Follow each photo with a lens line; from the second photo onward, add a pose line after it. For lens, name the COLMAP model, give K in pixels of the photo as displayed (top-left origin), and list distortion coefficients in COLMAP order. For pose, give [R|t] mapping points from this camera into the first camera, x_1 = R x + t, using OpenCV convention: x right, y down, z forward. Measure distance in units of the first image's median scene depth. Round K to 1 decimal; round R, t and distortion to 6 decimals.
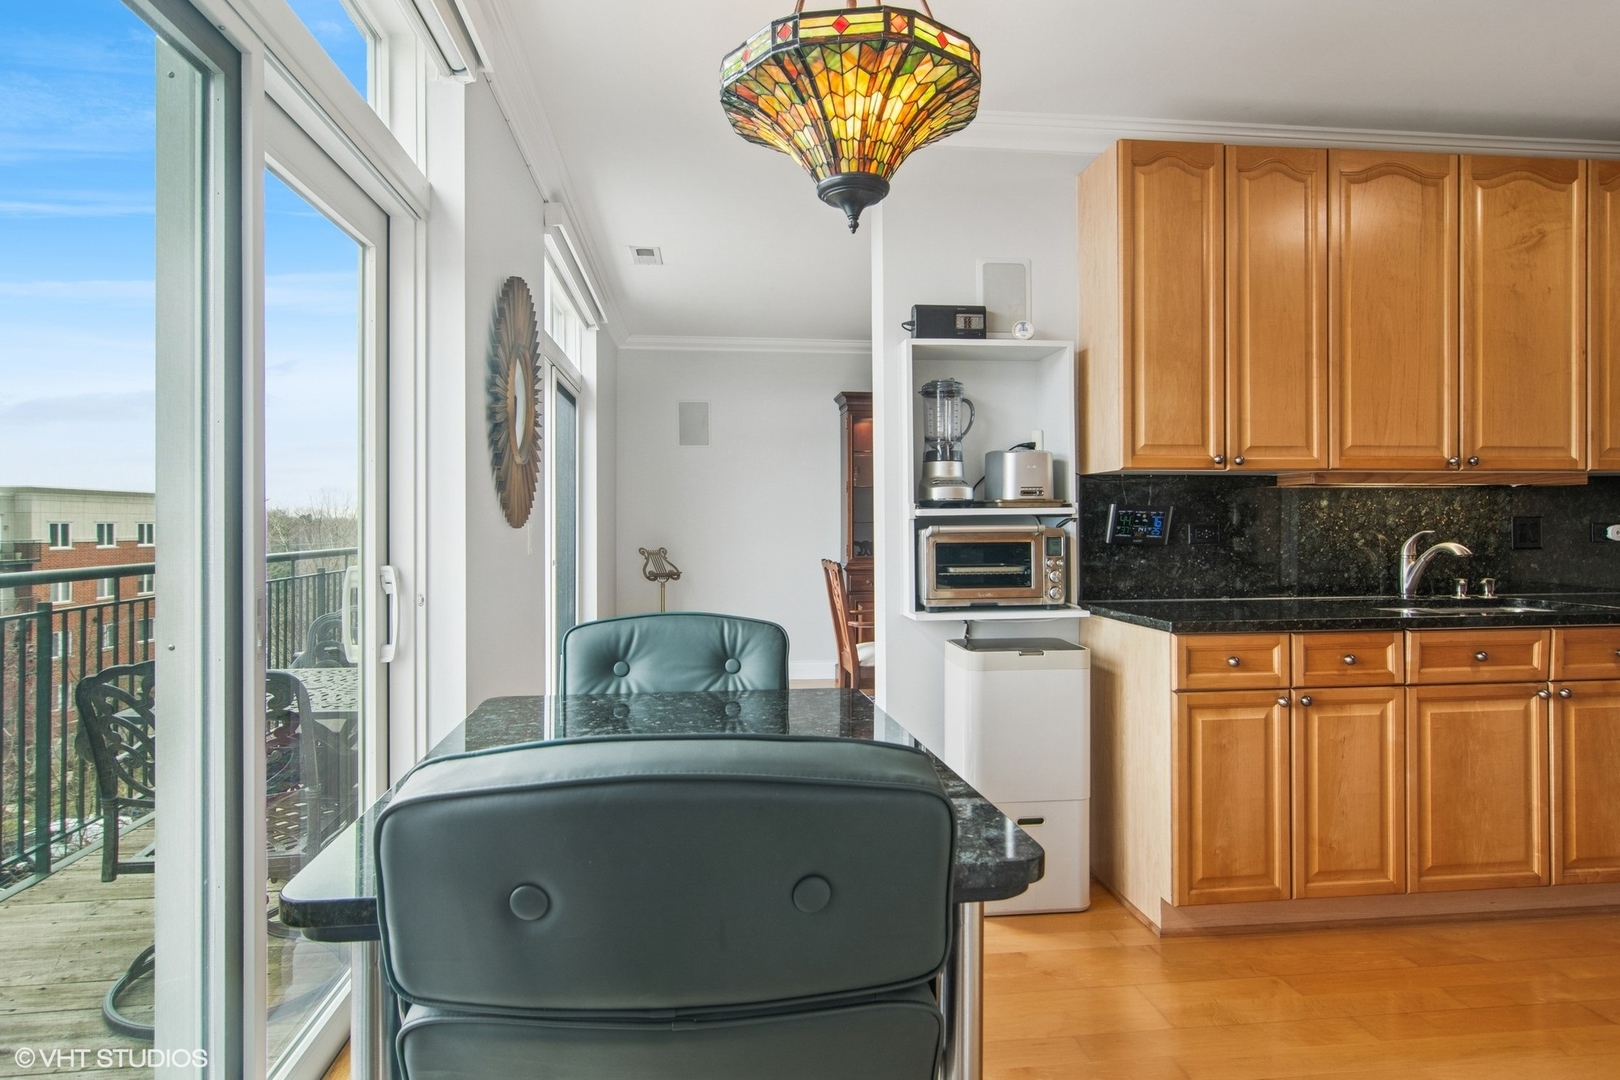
lens RADIAL K [[888.8, 0, 807.3], [0, 888.8, 526.0], [0, 0, 1]] dist [0.000729, 0.001147]
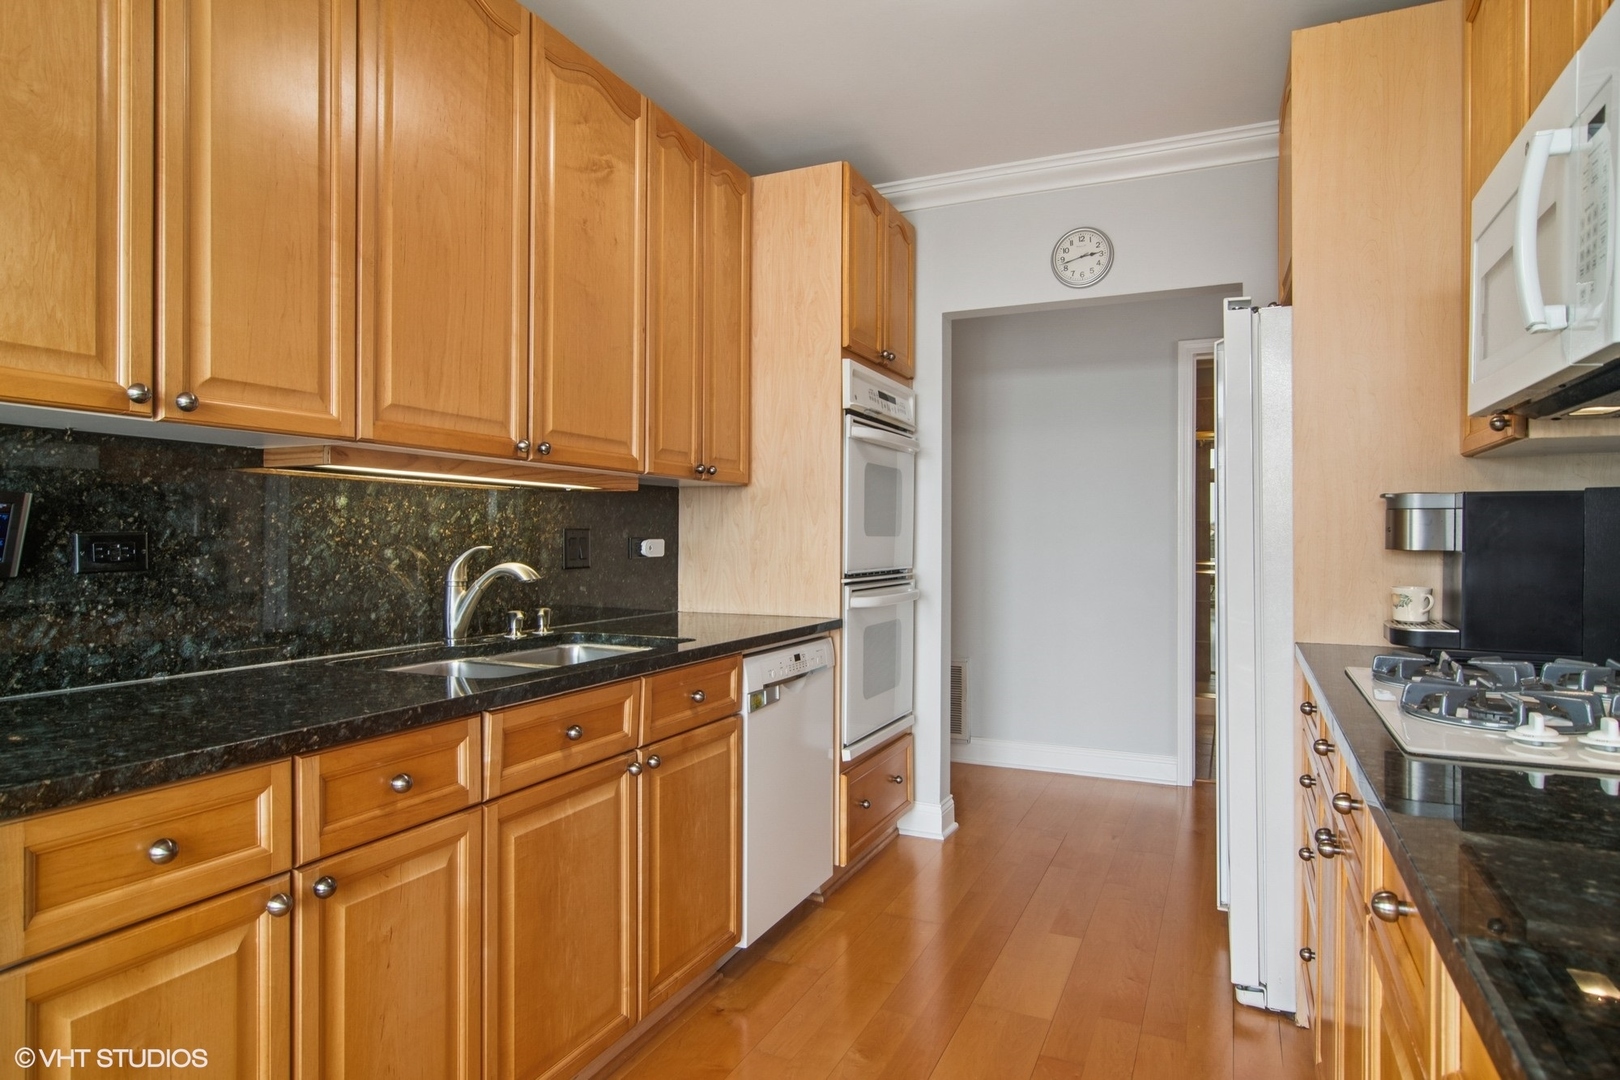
lens RADIAL K [[929.3, 0, 810.0], [0, 929.3, 540.0], [0, 0, 1]] dist [-0.001630, 0.000962]
pose [[0.519209, 0.005218, 0.854631, 0.223184], [-0.003310, 0.999986, -0.004095, 0.002973], [-0.854641, -0.000703, 0.519219, 0.432714]]
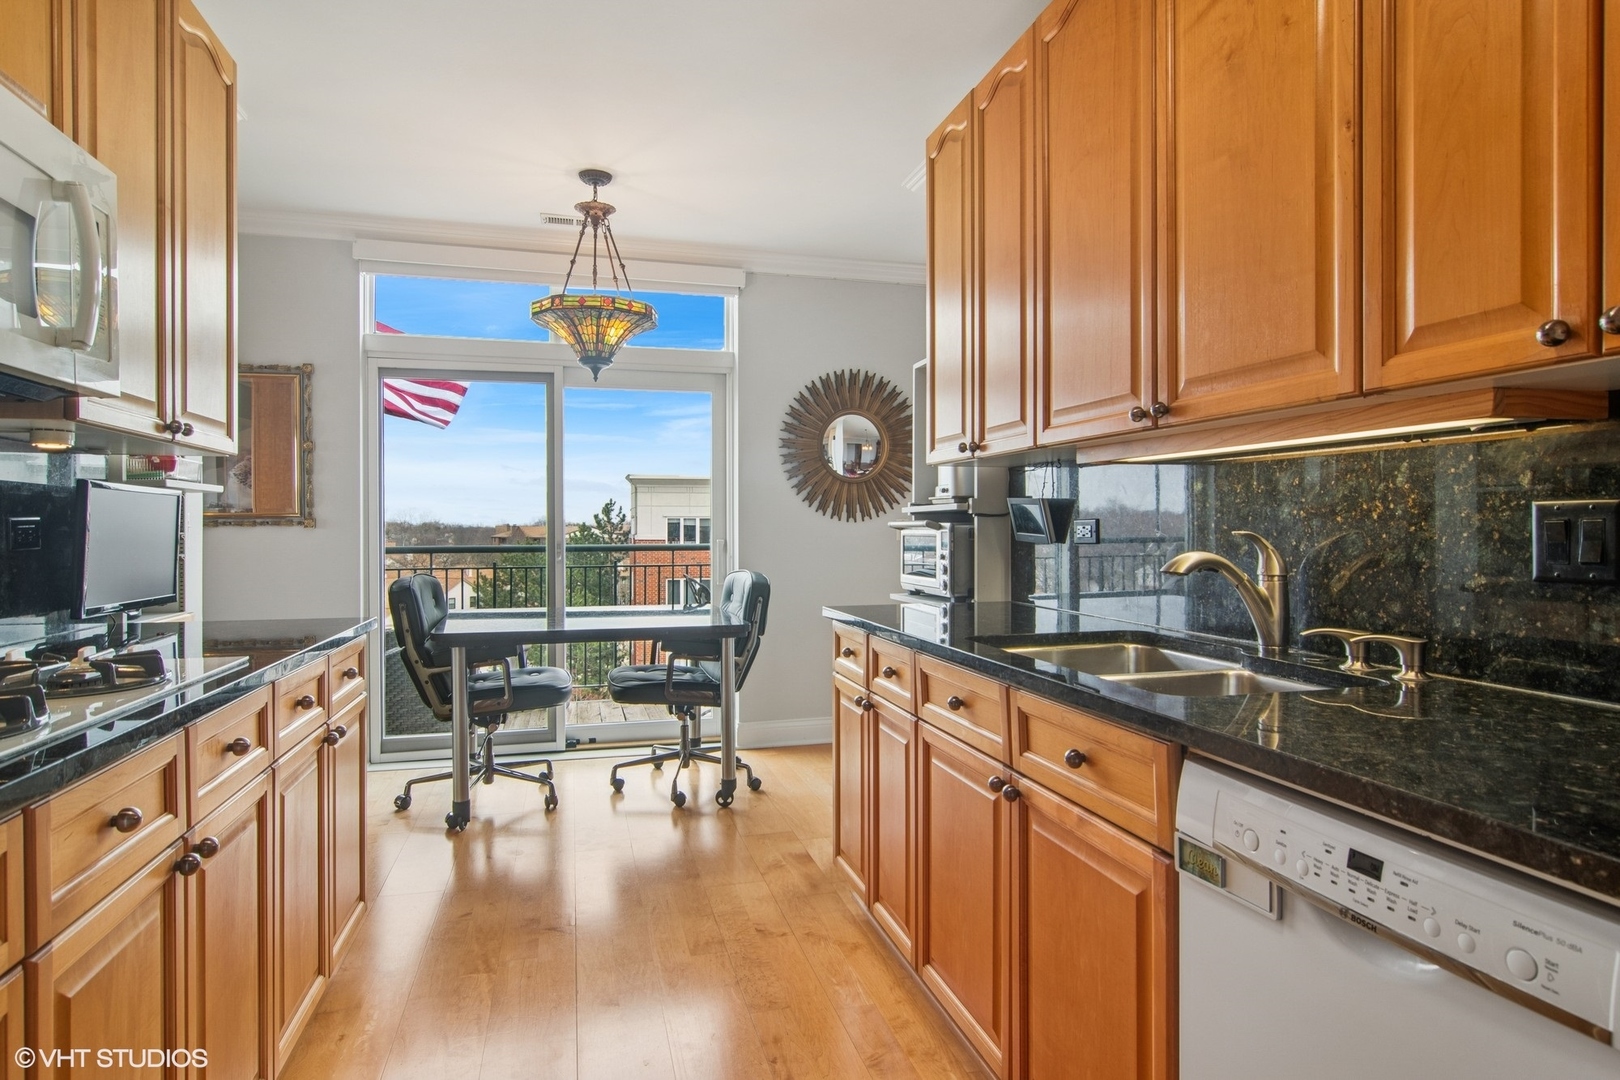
lens RADIAL K [[888.8, 0, 807.3], [0, 888.8, 526.0], [0, 0, 1]] dist [0.000729, 0.001147]
pose [[0.142047, 0.004847, -0.989848, 1.306047], [-0.002397, 0.999987, 0.004552, 0.000350], [0.989857, 0.001726, 0.142057, 0.699821]]
